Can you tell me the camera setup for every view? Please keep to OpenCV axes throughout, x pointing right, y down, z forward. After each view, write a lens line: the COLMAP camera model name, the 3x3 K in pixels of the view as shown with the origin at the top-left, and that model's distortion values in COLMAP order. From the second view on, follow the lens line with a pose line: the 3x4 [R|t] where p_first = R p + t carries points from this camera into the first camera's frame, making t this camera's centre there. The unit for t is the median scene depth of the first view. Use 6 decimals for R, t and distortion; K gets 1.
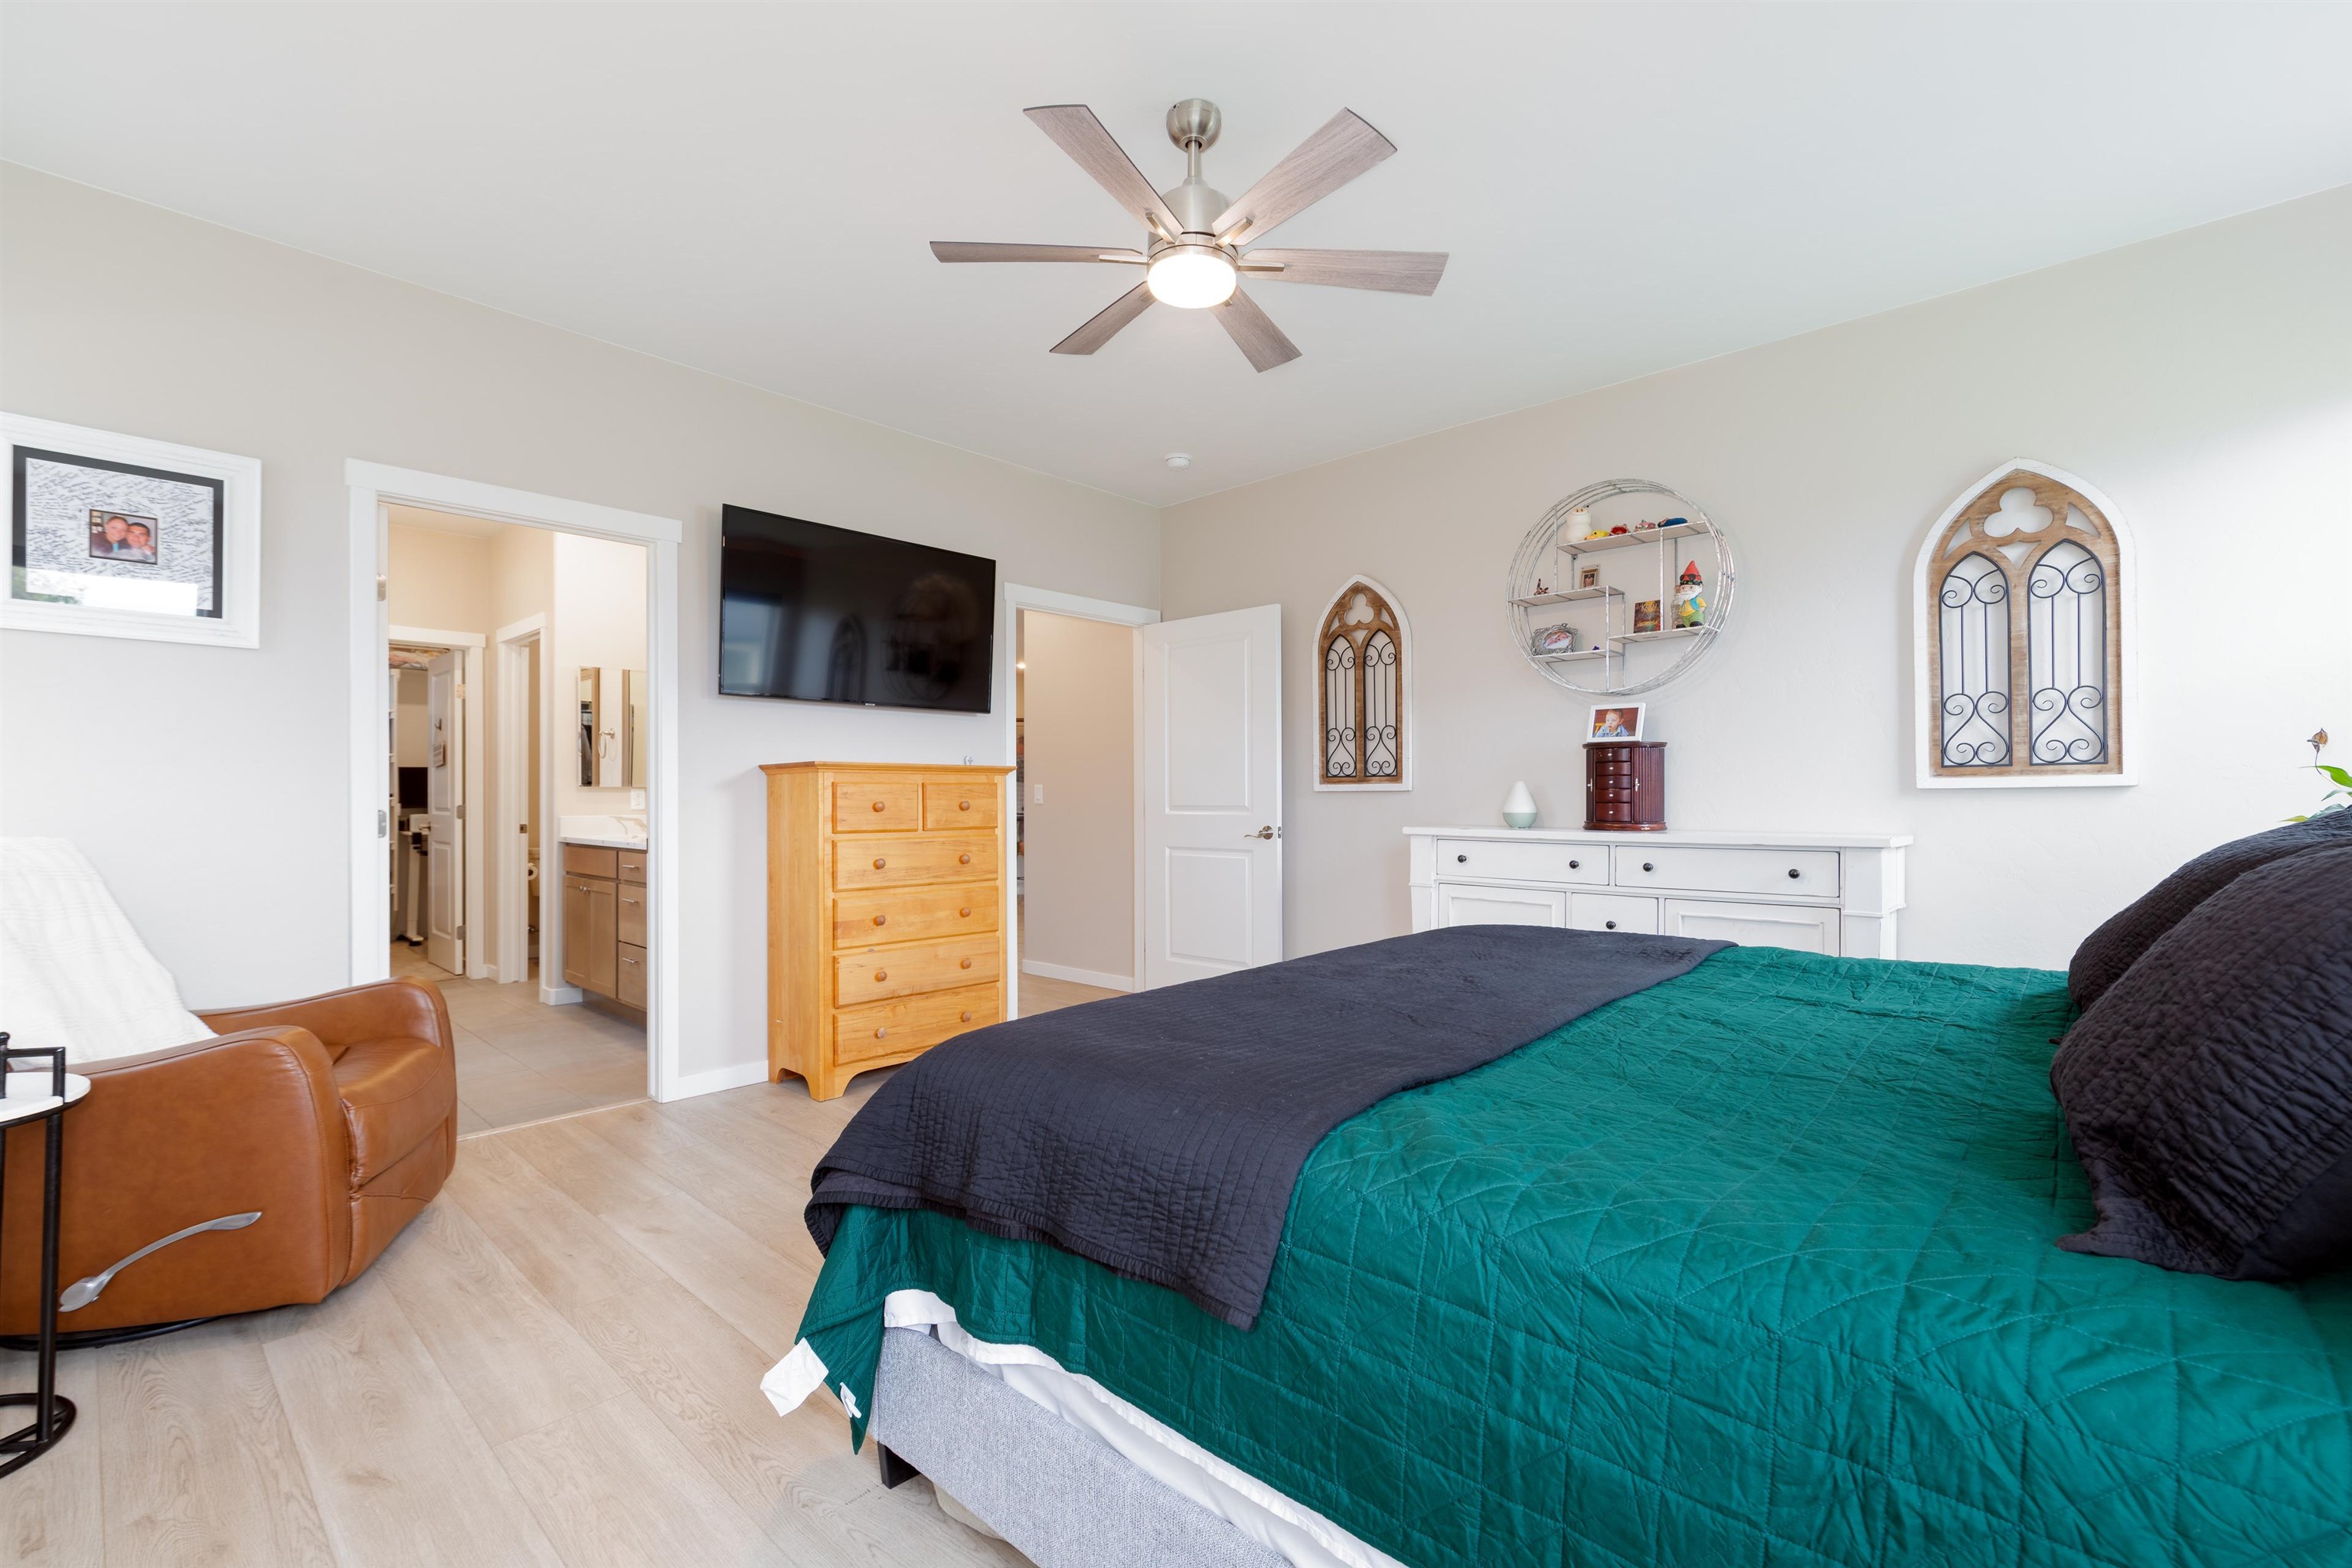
lens RADIAL K [[1013.9, 0, 1169.3], [0, 1013.9, 788.7], [0, 0, 1]] dist [0.003421, 0.000272]
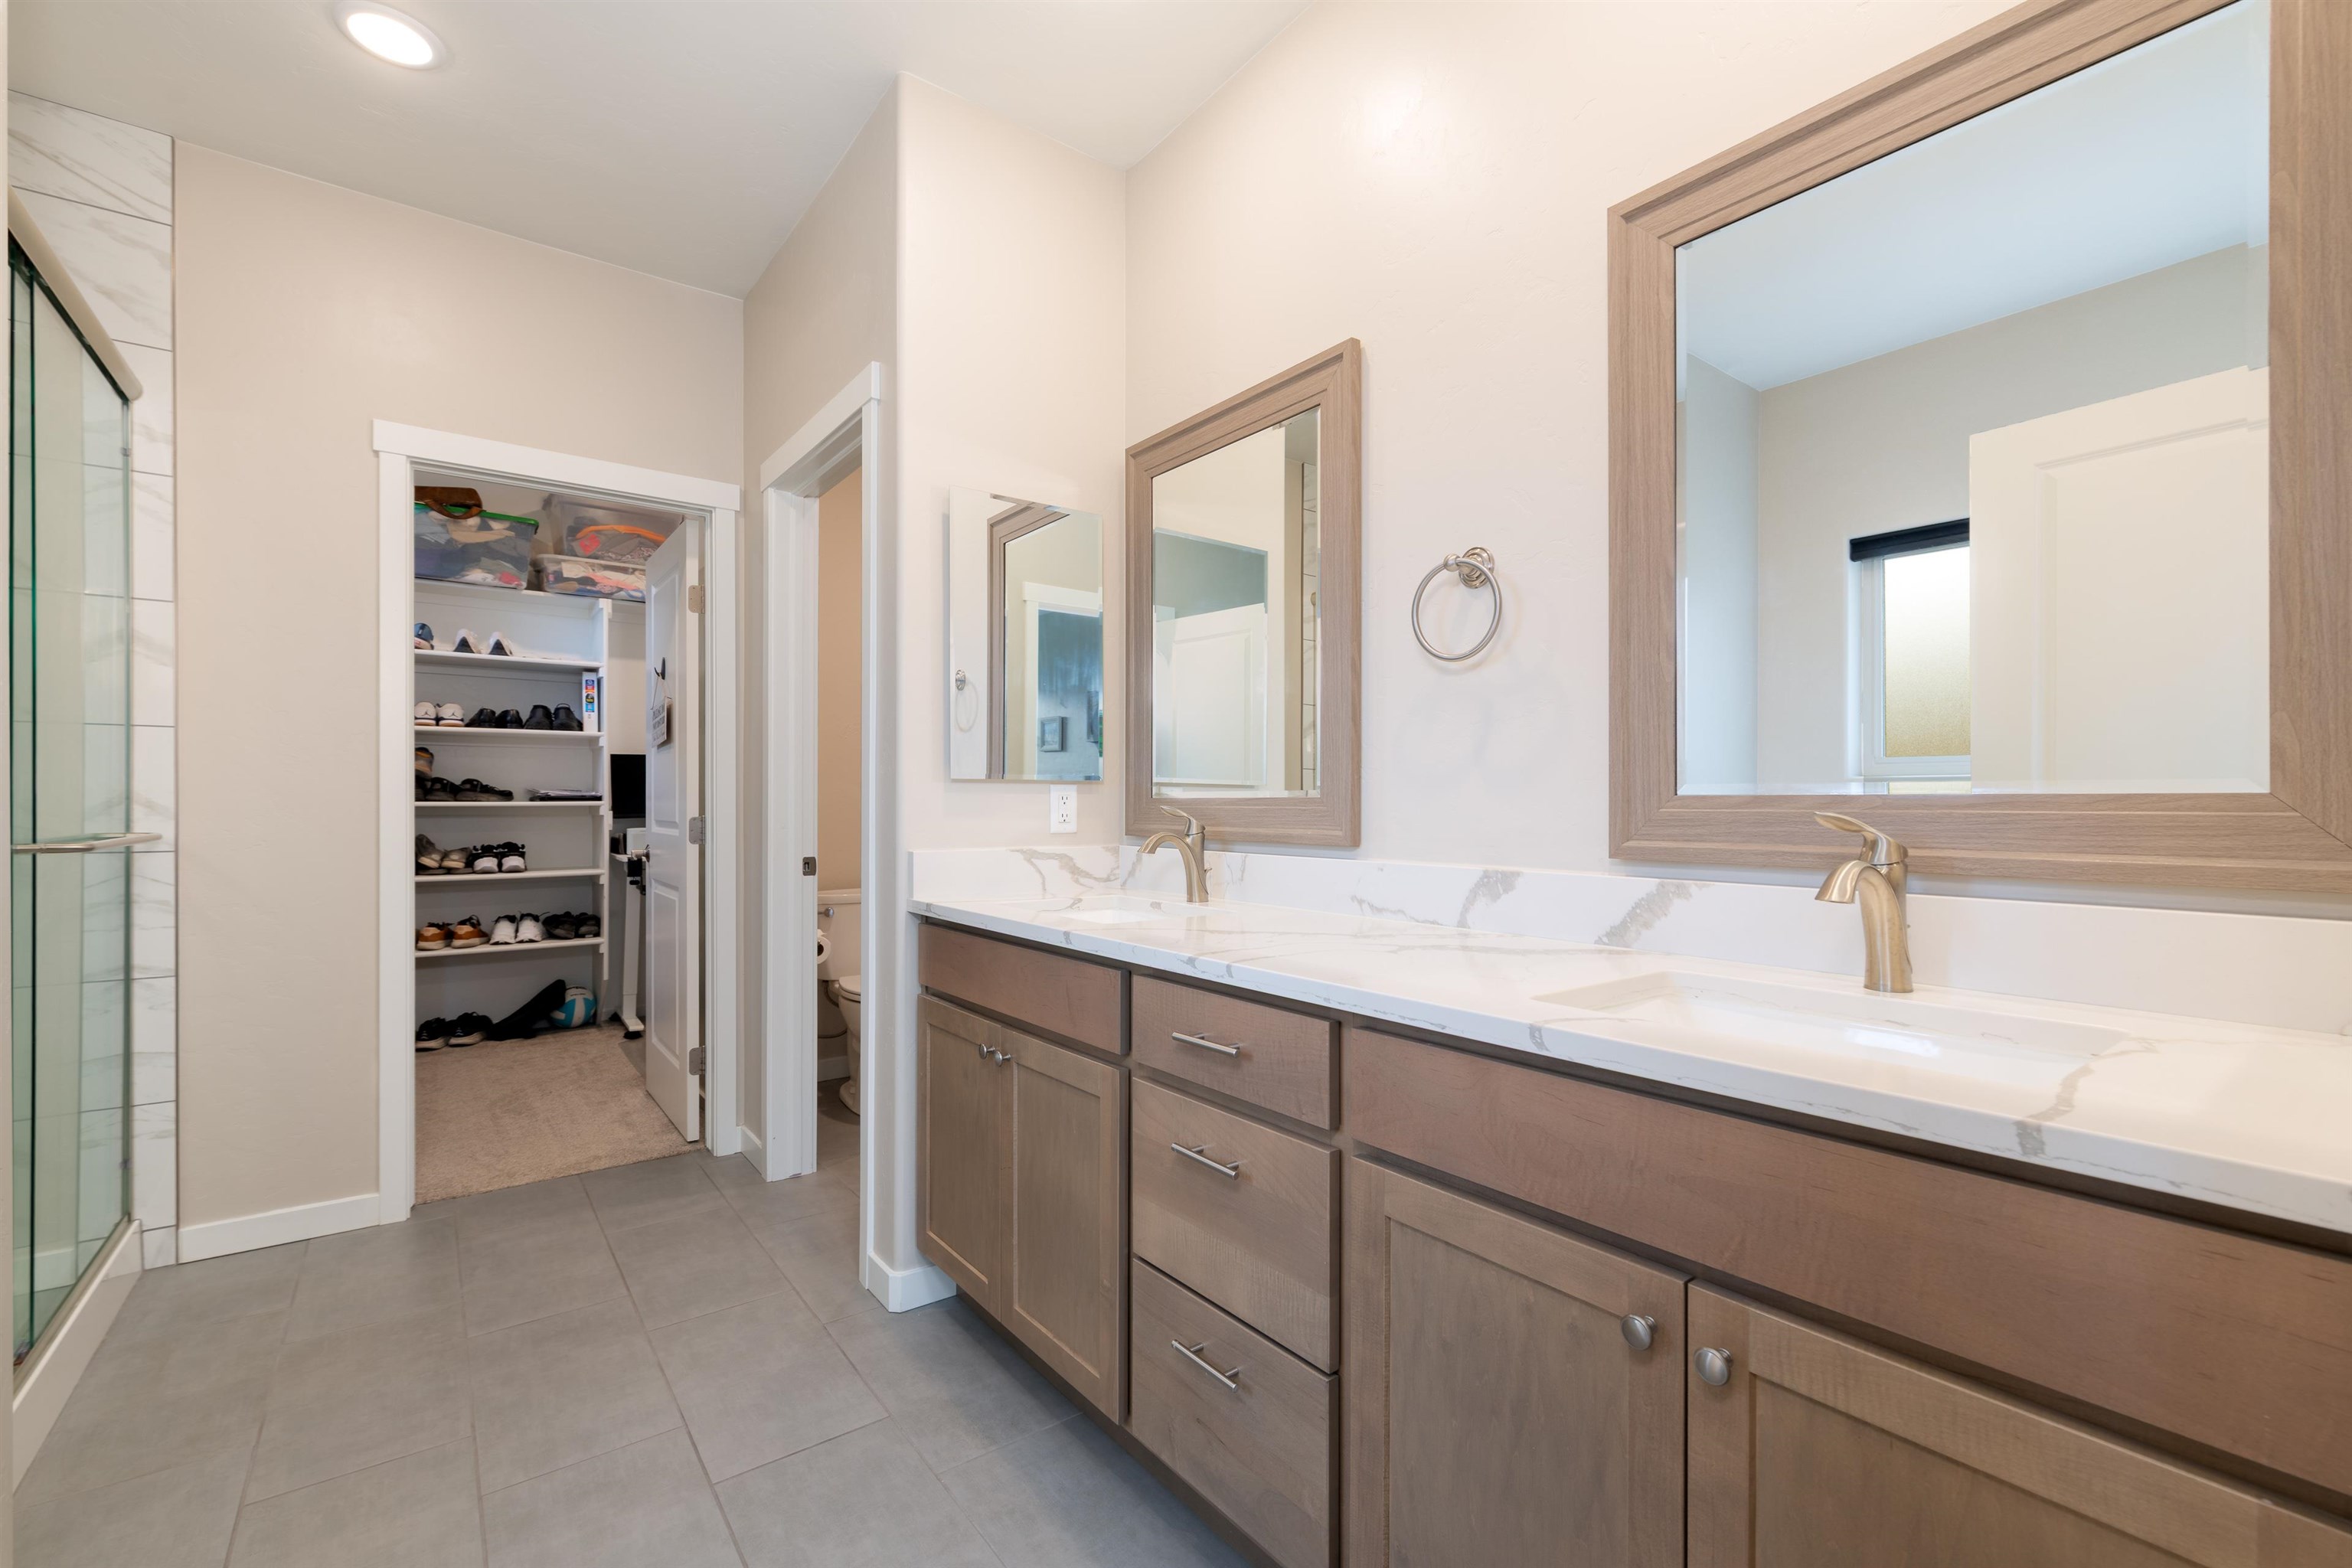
lens RADIAL K [[1013.9, 0, 1183.3], [0, 1013.9, 788.0], [0, 0, 1]] dist [0.003421, 0.000272]
pose [[0.985784, 0.000888, -0.168012, -0.368835], [-0.001017, 0.999999, -0.000686, 0.001696], [0.168012, 0.000847, 0.985785, 0.535232]]
